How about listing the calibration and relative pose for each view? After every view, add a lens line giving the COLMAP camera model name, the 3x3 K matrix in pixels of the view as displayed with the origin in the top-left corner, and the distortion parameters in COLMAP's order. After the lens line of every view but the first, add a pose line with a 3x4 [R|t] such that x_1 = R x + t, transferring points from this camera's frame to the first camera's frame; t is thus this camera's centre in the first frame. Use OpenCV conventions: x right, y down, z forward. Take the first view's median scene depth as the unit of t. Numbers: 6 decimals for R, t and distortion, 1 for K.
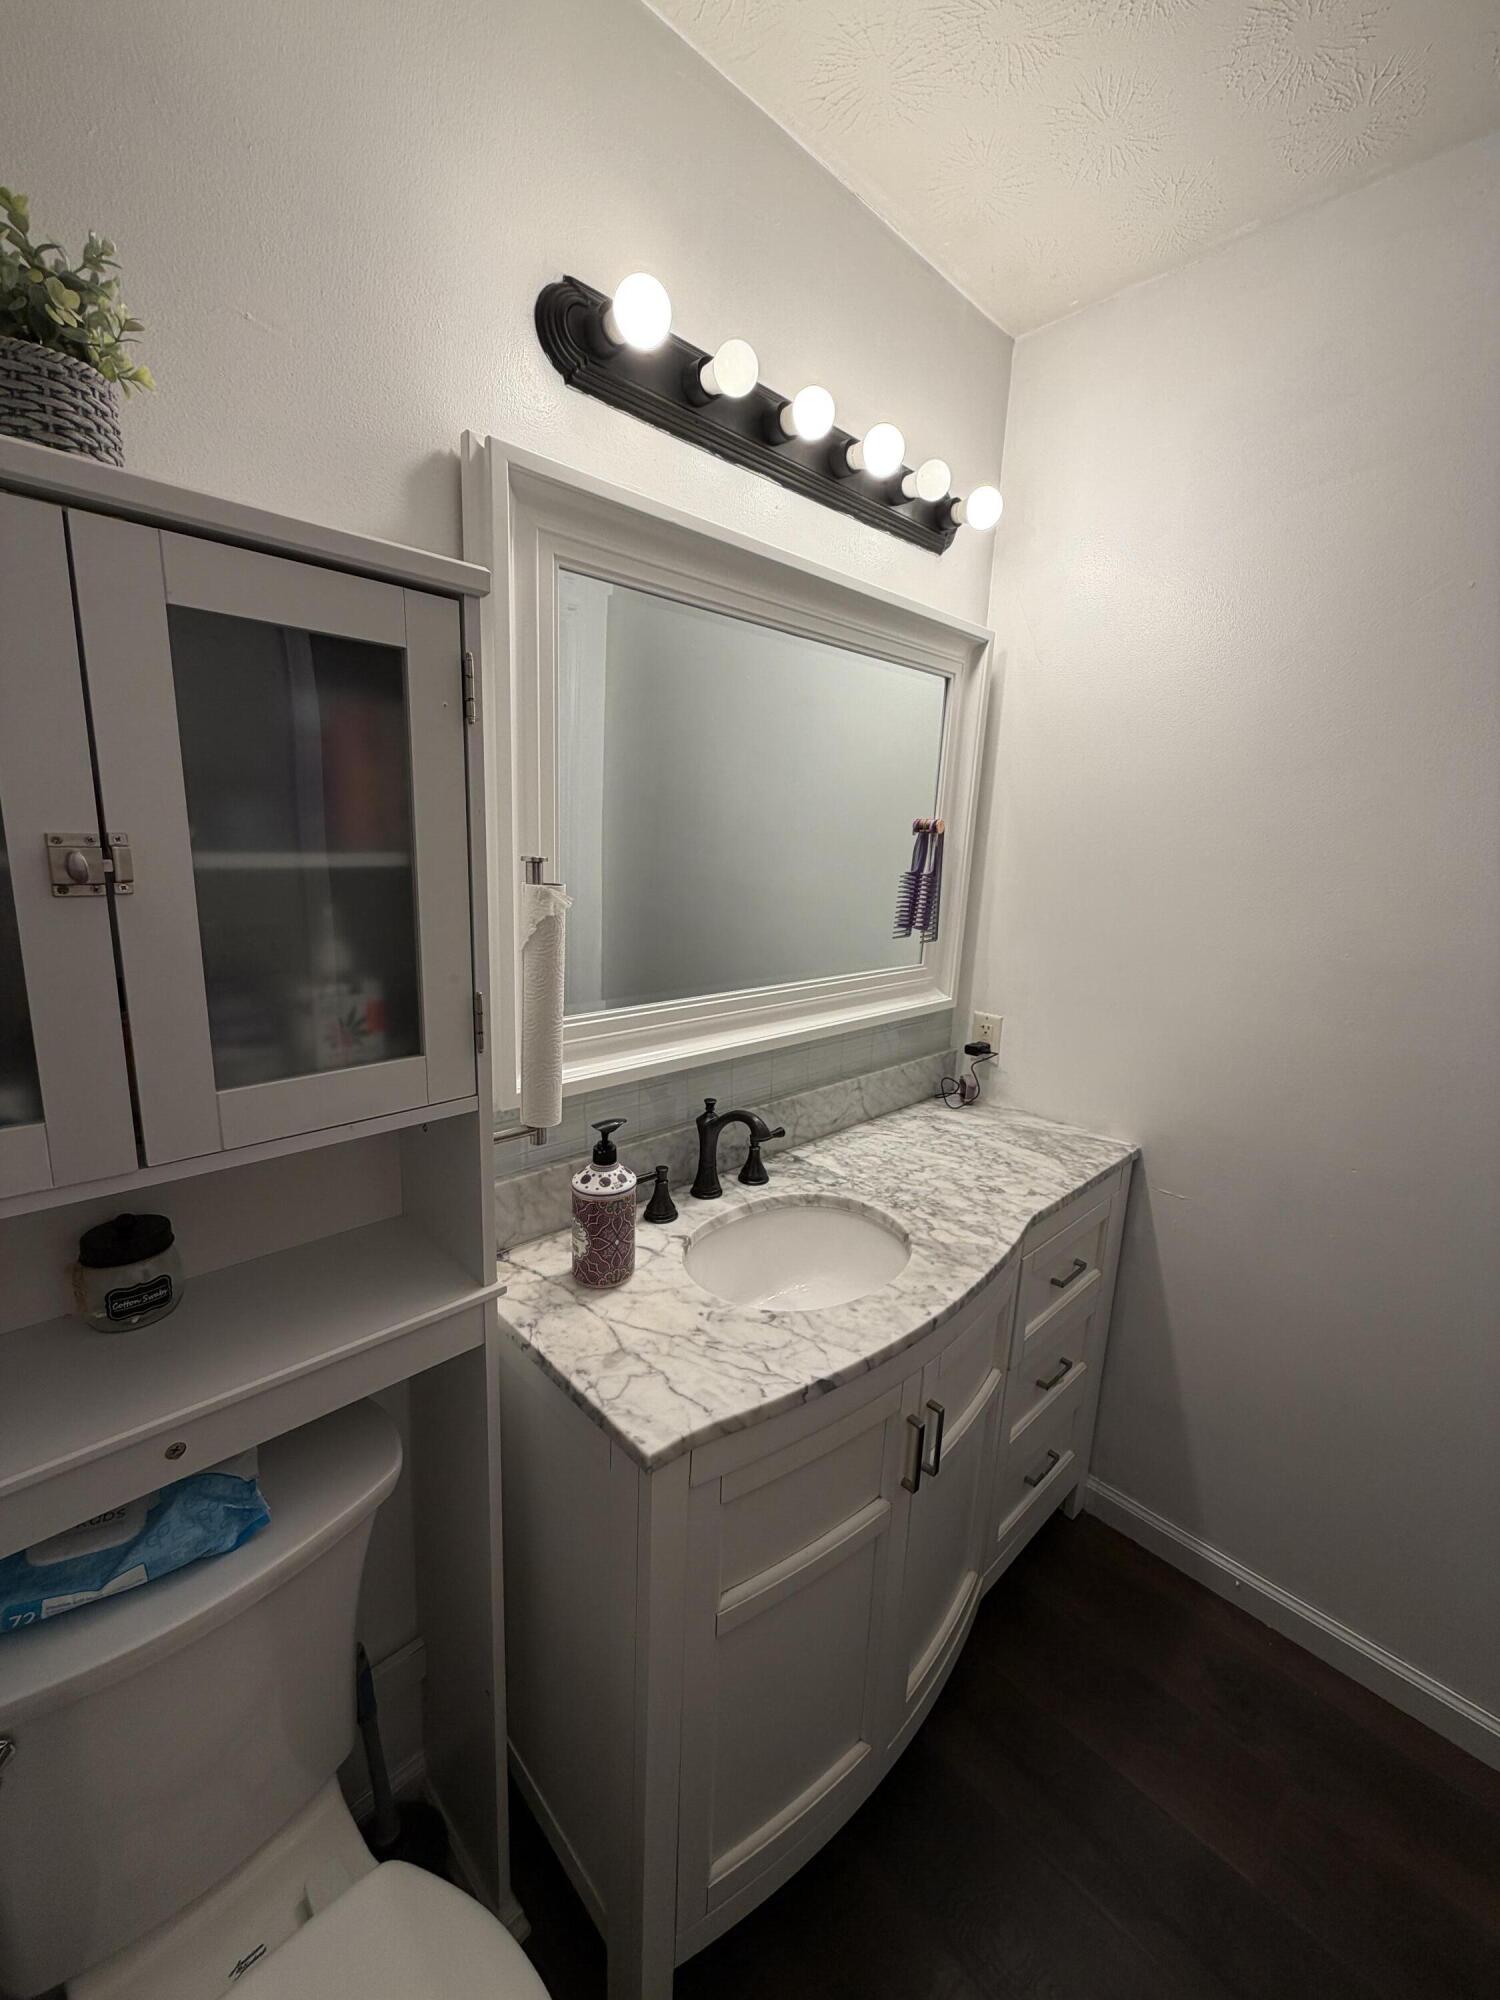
lens RADIAL K [[796.0, 0, 750.5], [0, 796.0, 989.0], [0, 0, 1]] dist [-0.001053, 0.000512]
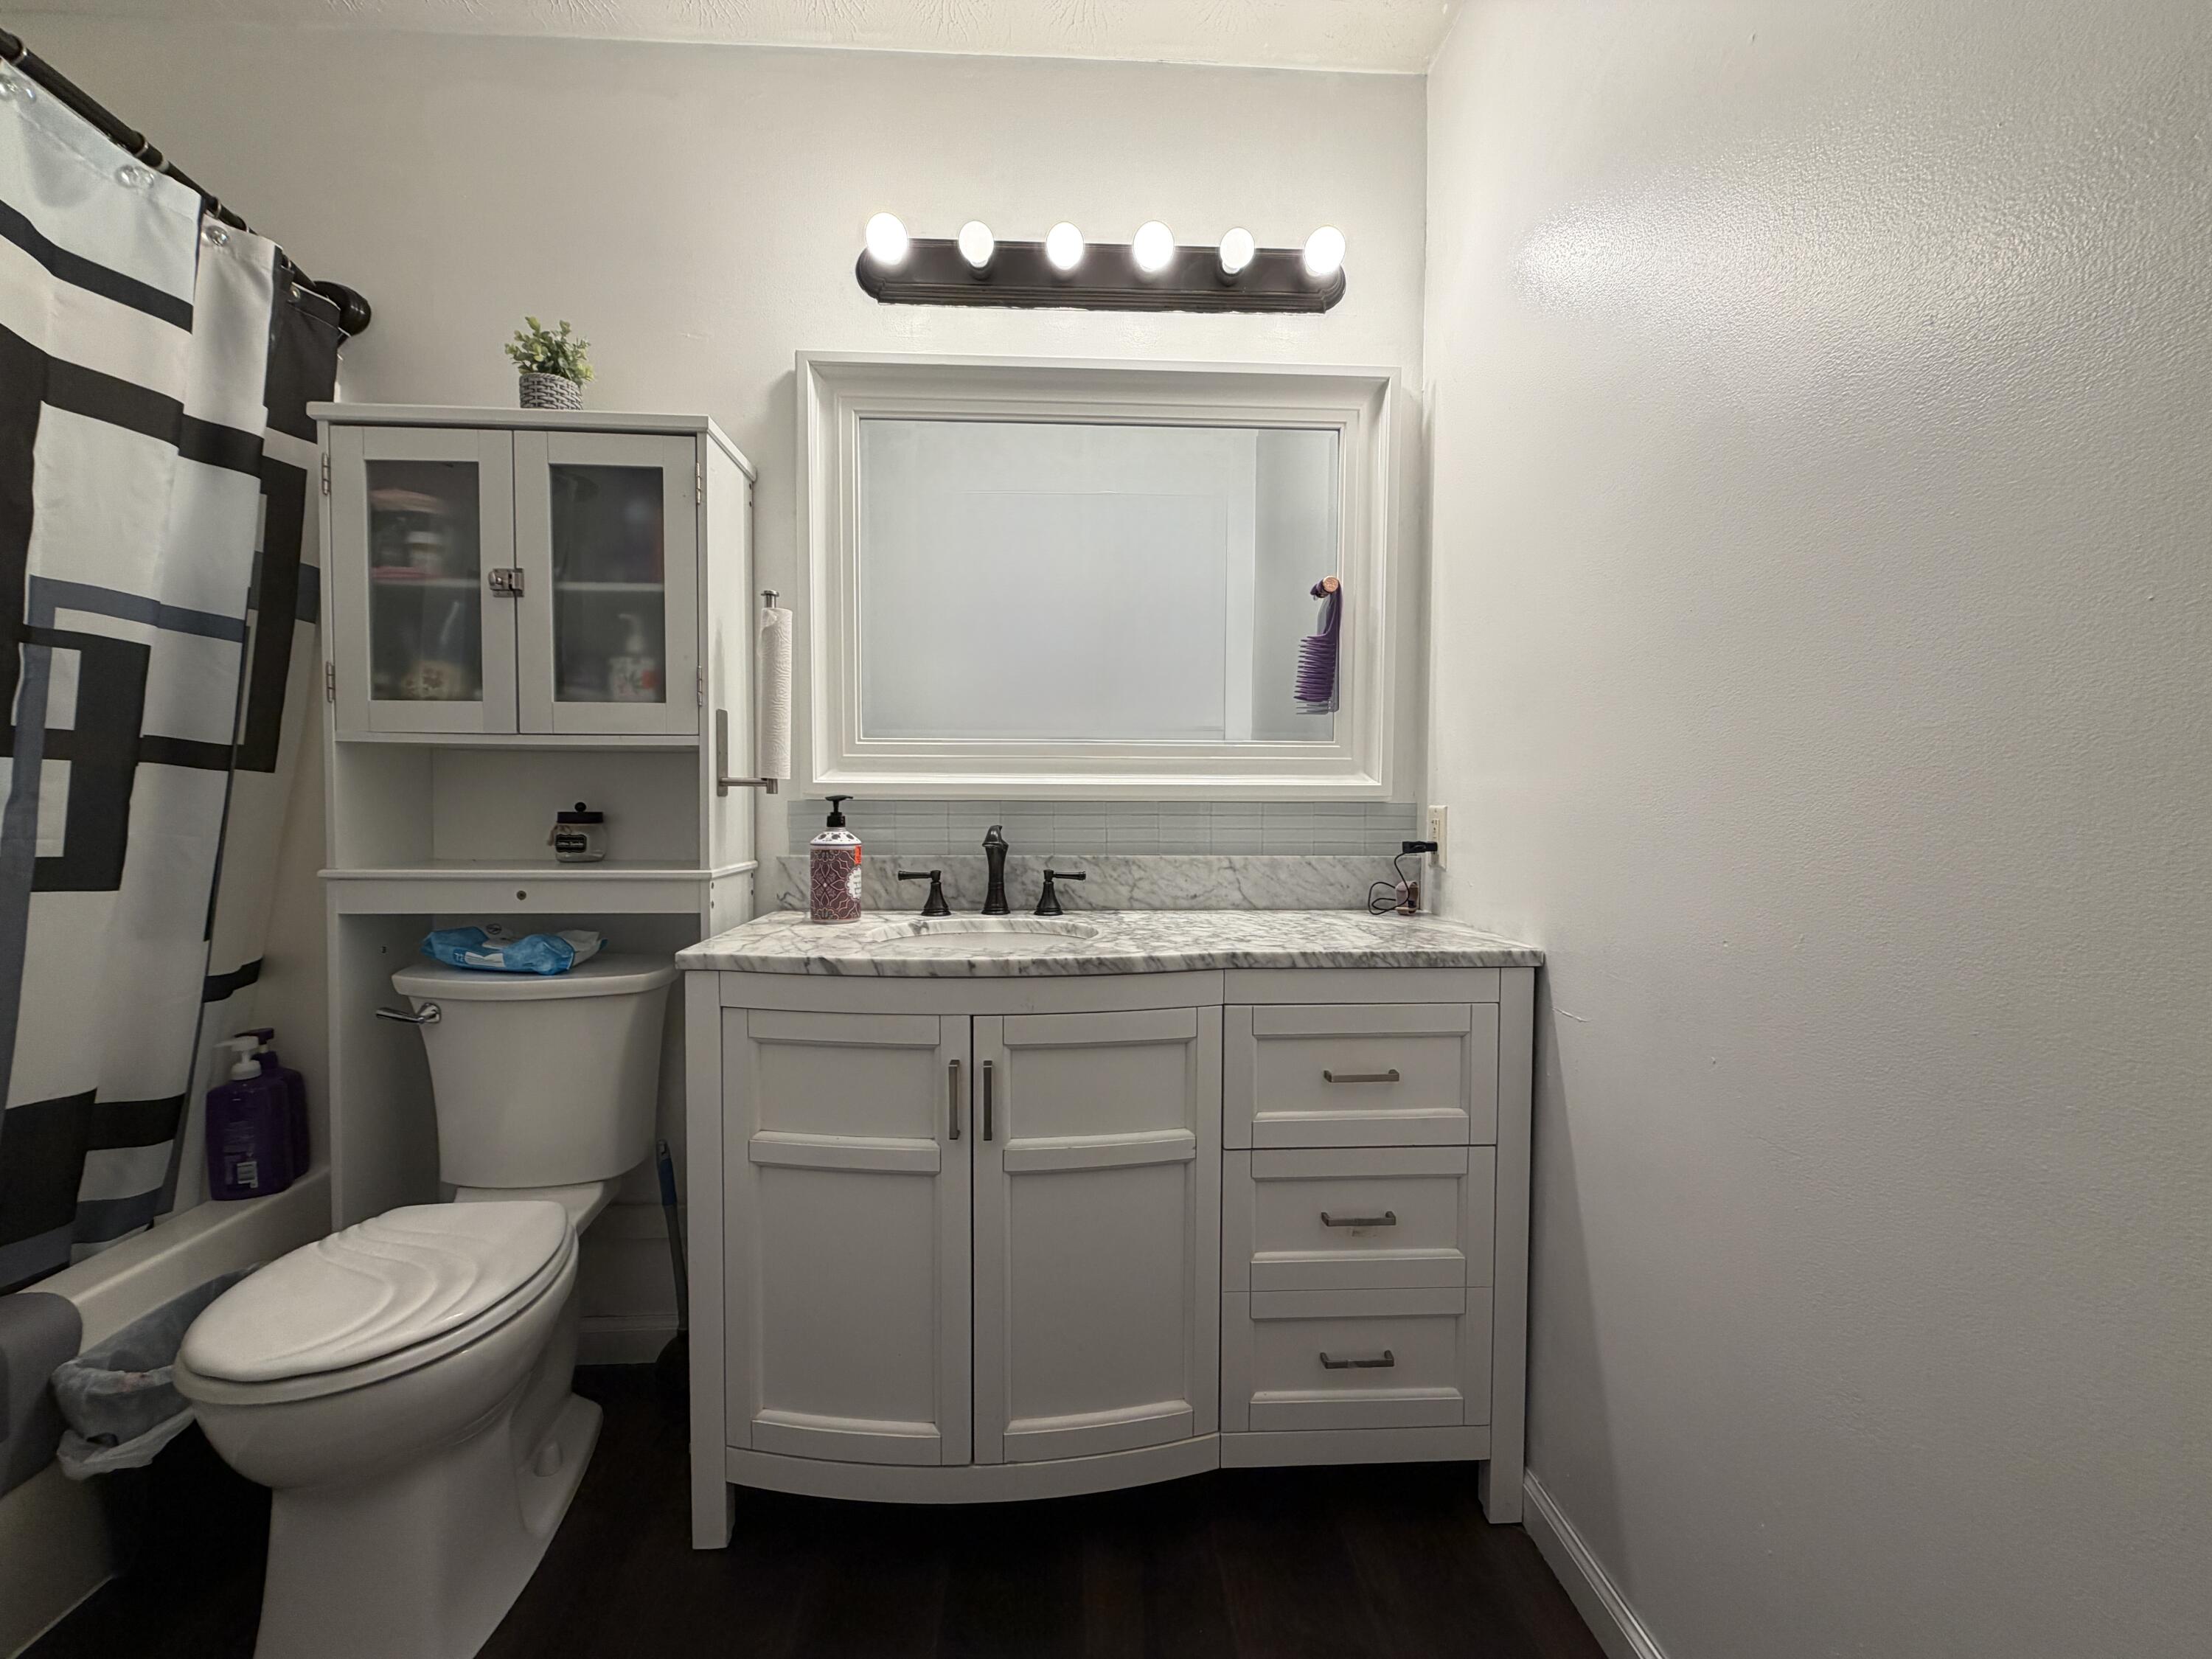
lens RADIAL K [[880.4, 0, 1094.8], [0, 880.4, 826.3], [0, 0, 1]] dist [-0.001053, 0.000512]
pose [[0.751801, -0.013804, -0.659245, 1.098156], [-0.105181, 0.984469, -0.140562, 0.376384], [0.650947, 0.175014, 0.738673, 0.209588]]
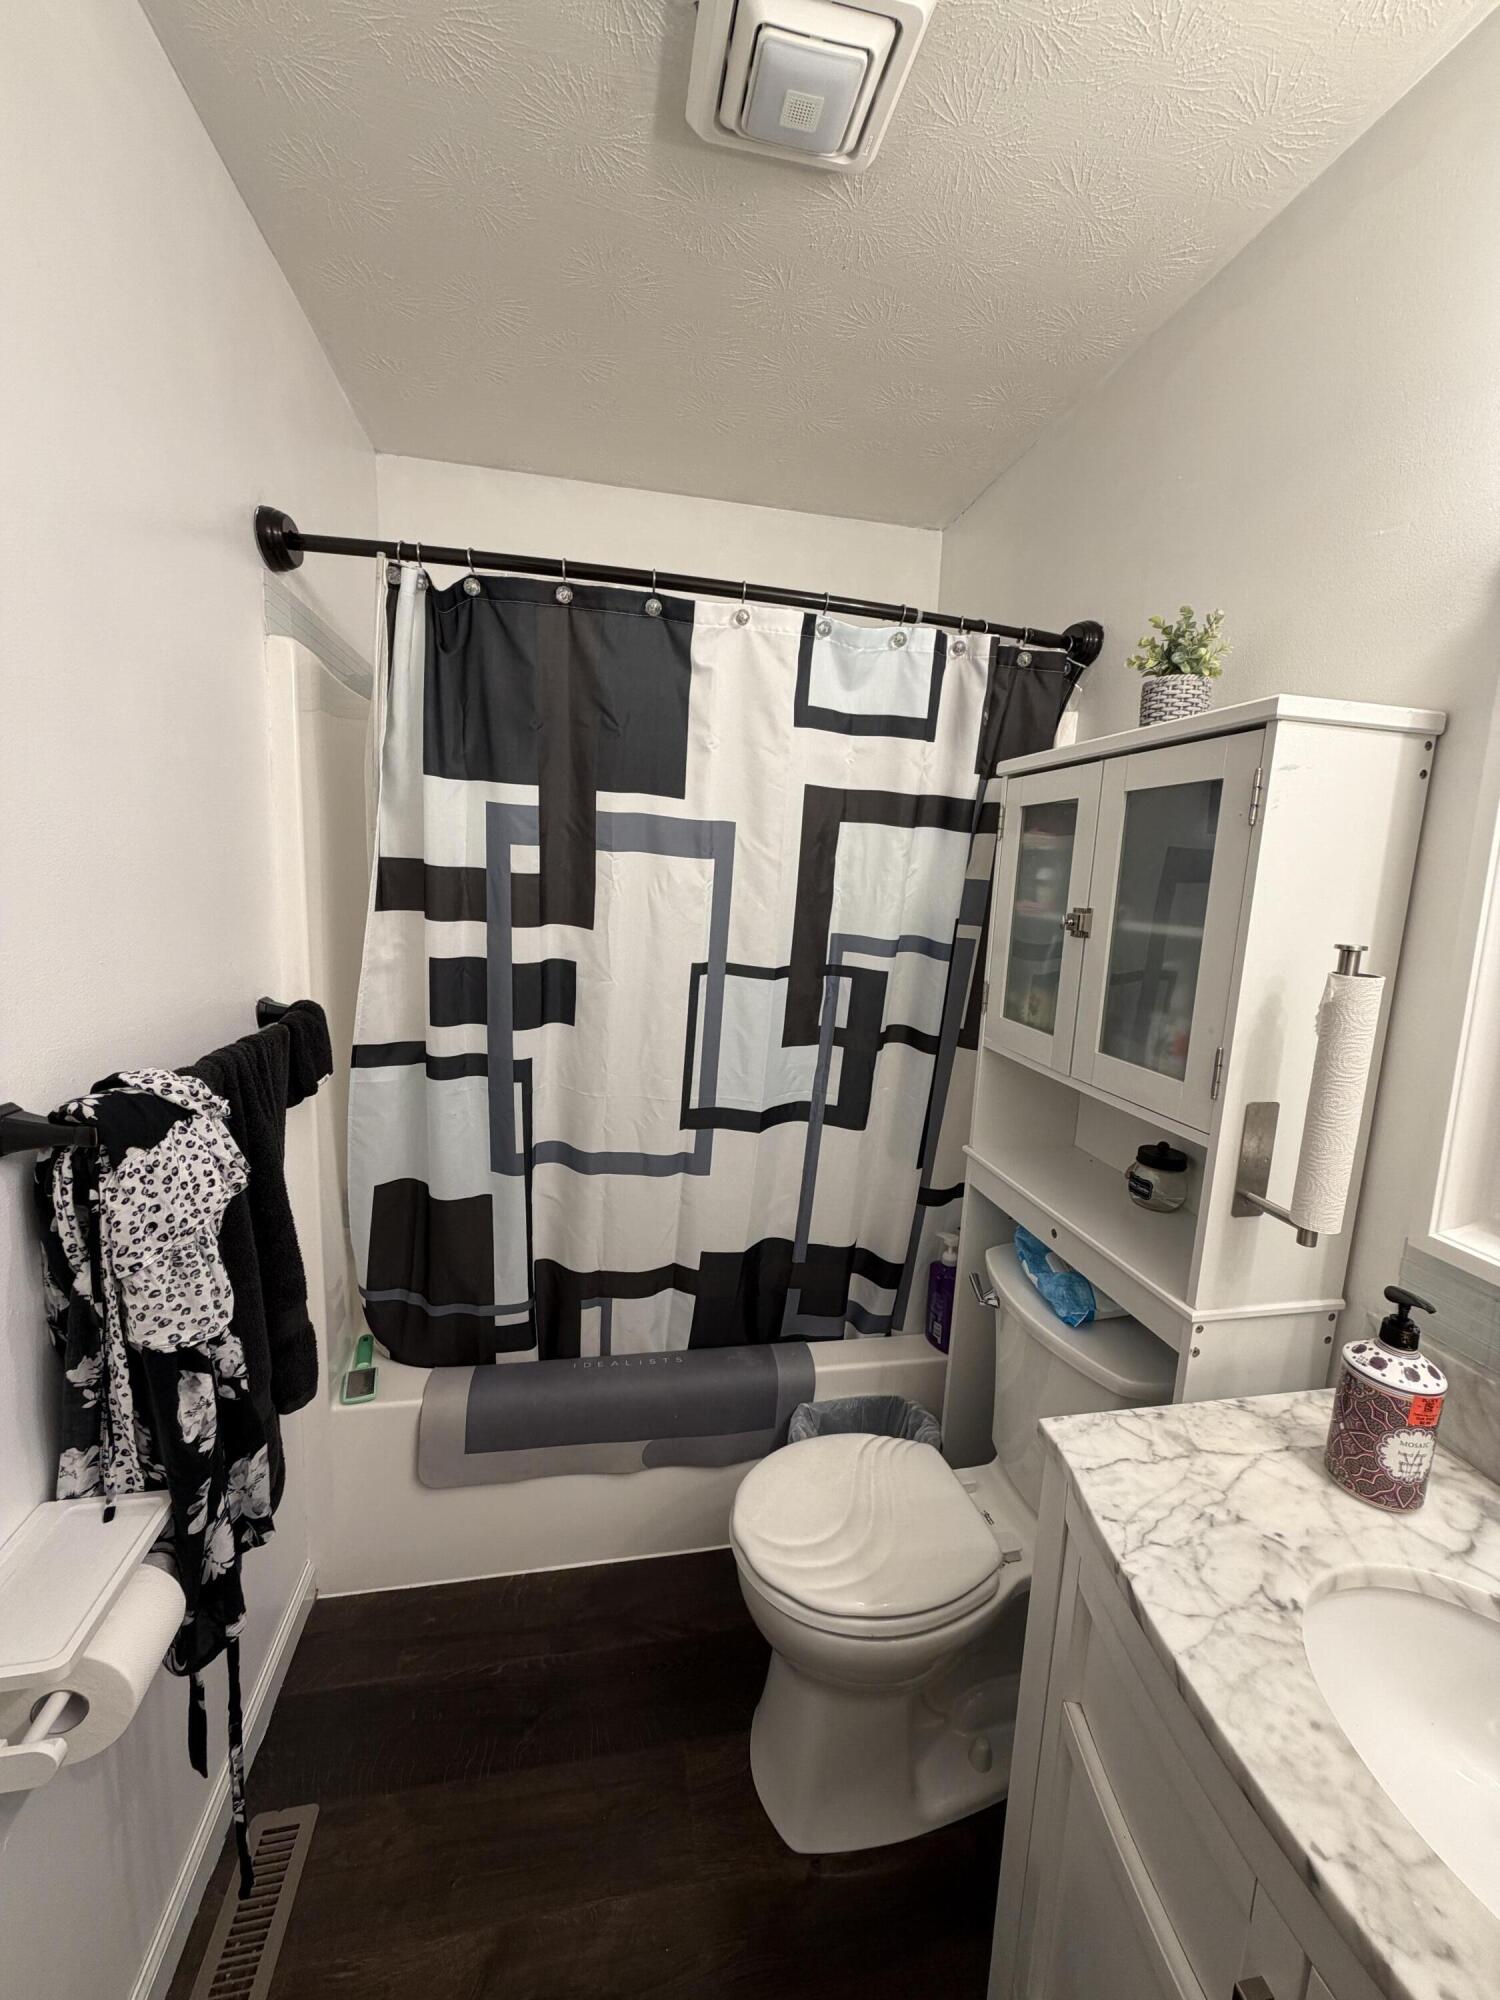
lens RADIAL K [[796.0, 0, 748.6], [0, 796.0, 989.3], [0, 0, 1]] dist [-0.001053, 0.000512]
pose [[-0.541512, 0.057043, -0.838756, 0.792520], [-0.230997, 0.949198, 0.213689, -0.130275], [0.808335, 0.309465, -0.500825, 0.777298]]
